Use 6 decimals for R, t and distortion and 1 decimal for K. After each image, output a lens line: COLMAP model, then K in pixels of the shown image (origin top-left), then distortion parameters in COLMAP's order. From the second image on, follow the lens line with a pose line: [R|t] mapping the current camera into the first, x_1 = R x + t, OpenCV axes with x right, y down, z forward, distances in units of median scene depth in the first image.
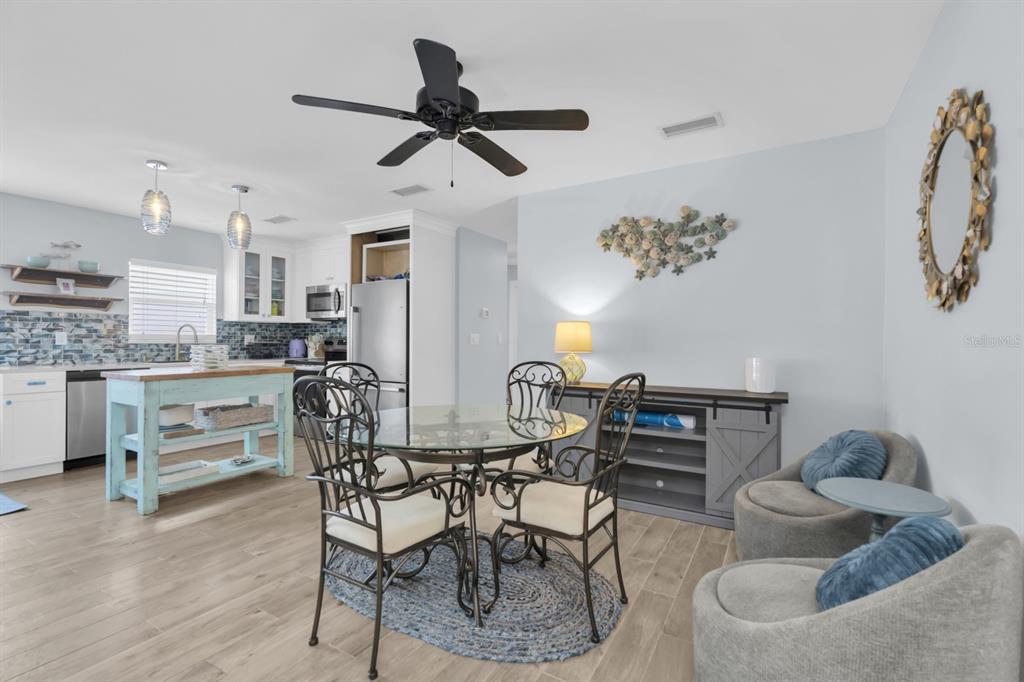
lens RADIAL K [[463.2, 0, 502.5], [0, 463.2, 339.7], [0, 0, 1]] dist [-0.004372, 0.003990]
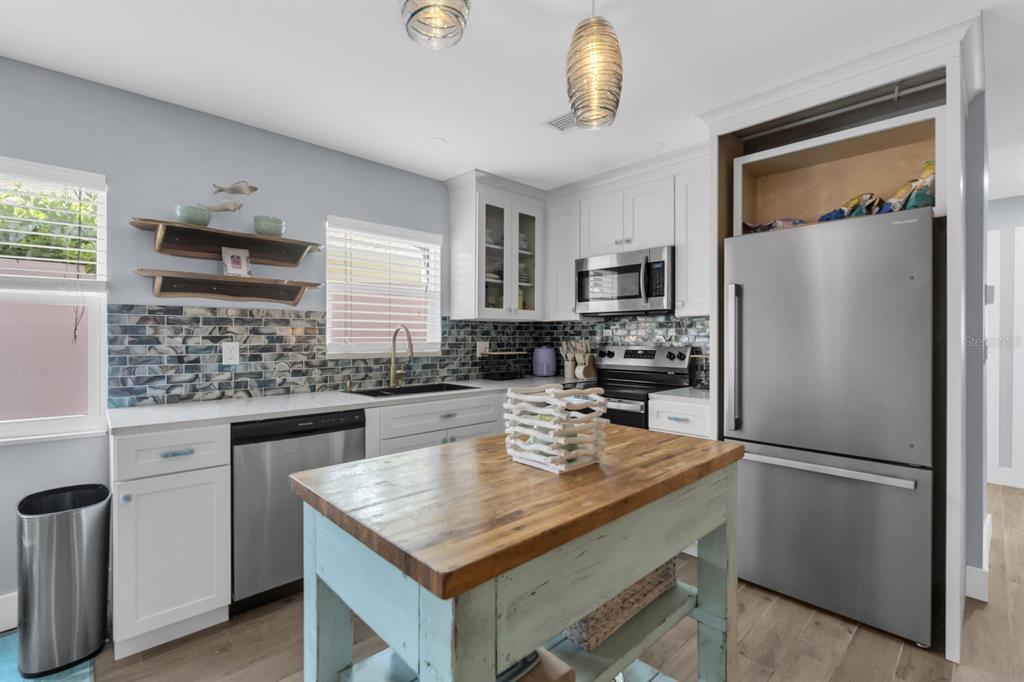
lens RADIAL K [[463.2, 0, 503.7], [0, 463.2, 341.2], [0, 0, 1]] dist [-0.004372, 0.003990]
pose [[0.962188, -0.002037, -0.272380, -0.432093], [0.004602, 0.999951, 0.008782, -0.019901], [0.272349, -0.009703, 0.962150, 0.496171]]
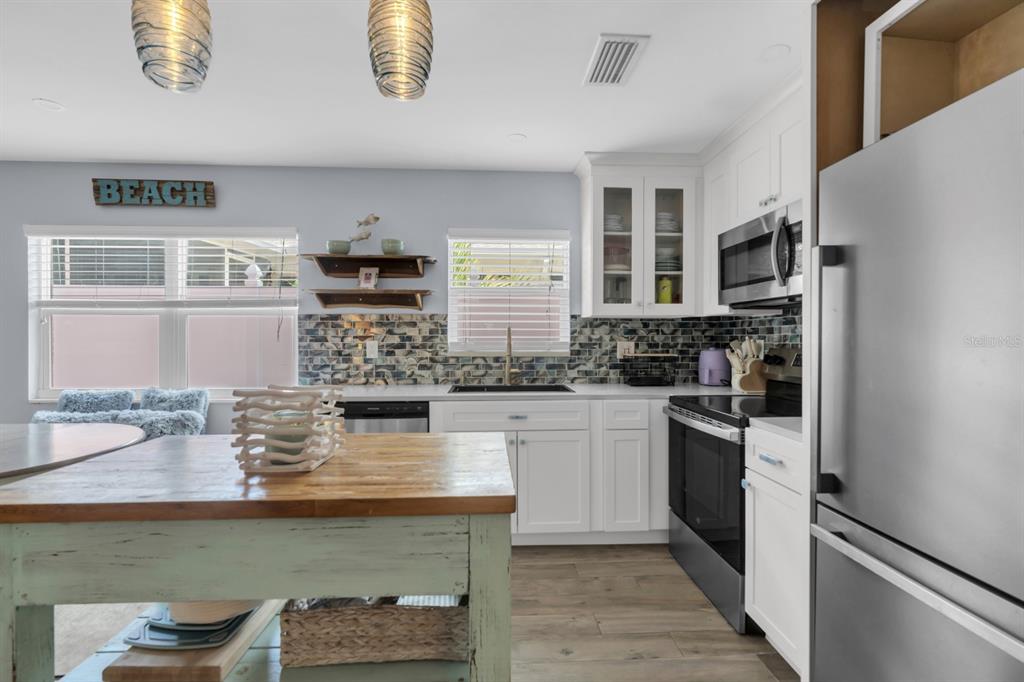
lens RADIAL K [[463.2, 0, 503.5], [0, 463.2, 339.2], [0, 0, 1]] dist [-0.004372, 0.003990]
pose [[0.562996, -0.000903, -0.826459, -0.206196], [0.004529, 0.999988, 0.001992, -0.018025], [0.826447, -0.004865, 0.562994, 0.699977]]
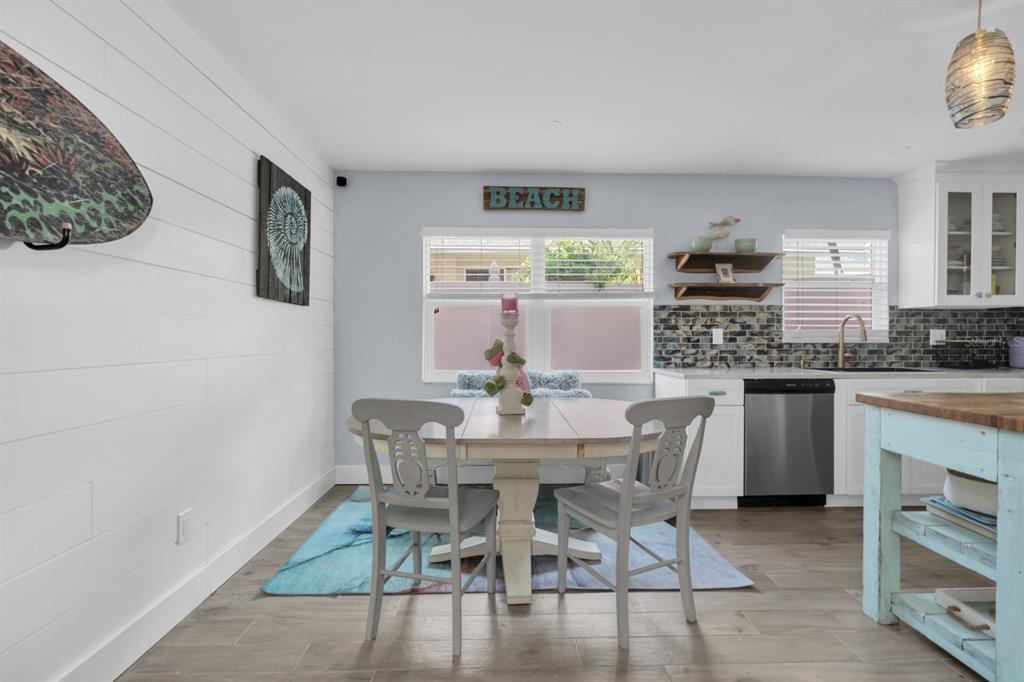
lens RADIAL K [[463.2, 0, 520.1], [0, 463.2, 338.4], [0, 0, 1]] dist [-0.004372, 0.003990]
pose [[0.556408, 0.000762, -0.830909, -0.423617], [0.004796, 0.999980, 0.004129, -0.004010], [0.830895, -0.006283, 0.556393, 0.221637]]
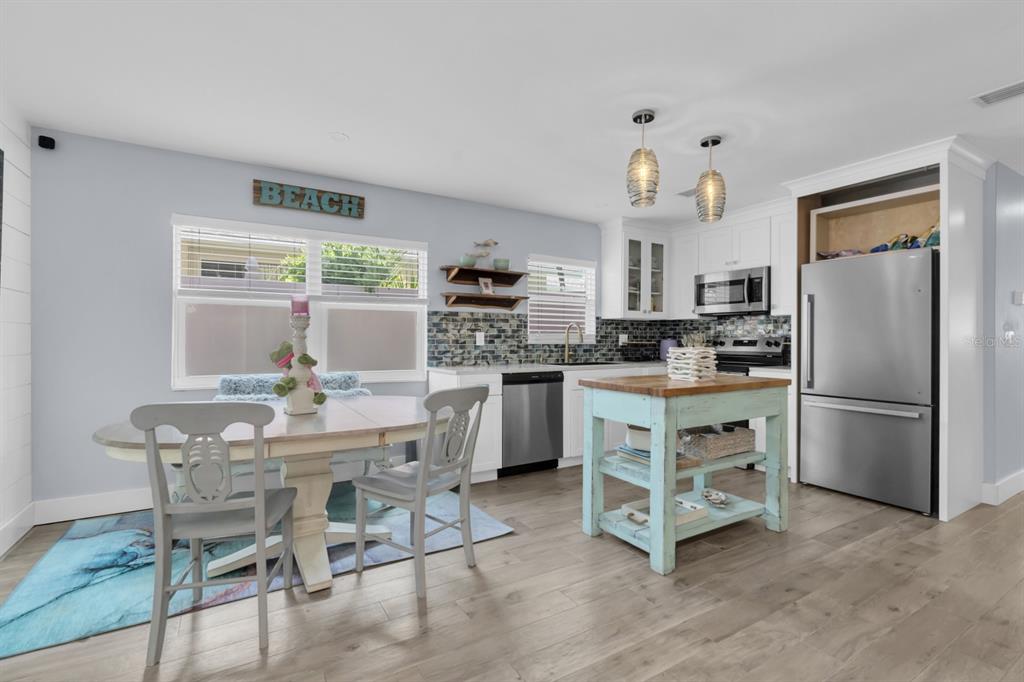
lens RADIAL K [[463.2, 0, 500.7], [0, 463.2, 339.3], [0, 0, 1]] dist [-0.004372, 0.003990]
pose [[0.874749, 0.001485, -0.484574, -0.404284], [0.000196, 0.999994, 0.003418, -0.004727], [0.484577, -0.003085, 0.874743, 0.146864]]
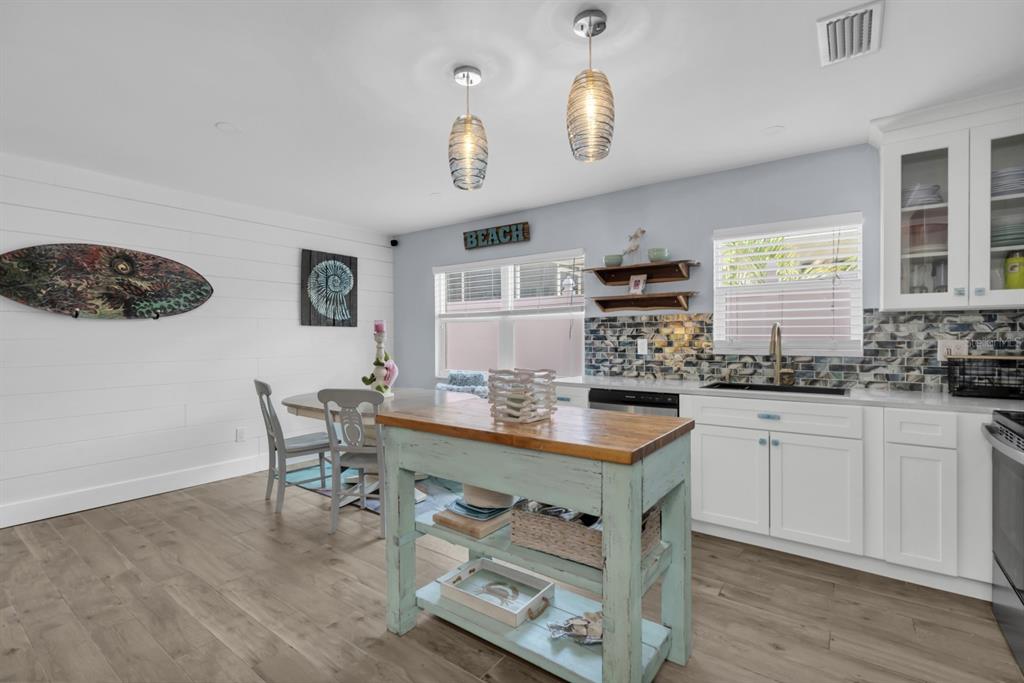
lens RADIAL K [[463.2, 0, 513.1], [0, 463.2, 336.9], [0, 0, 1]] dist [-0.004372, 0.003990]
pose [[-0.074183, -0.003328, -0.997239, -0.092572], [0.008300, 0.999958, -0.003955, -0.017699], [0.997210, -0.008571, -0.074152, 0.766605]]
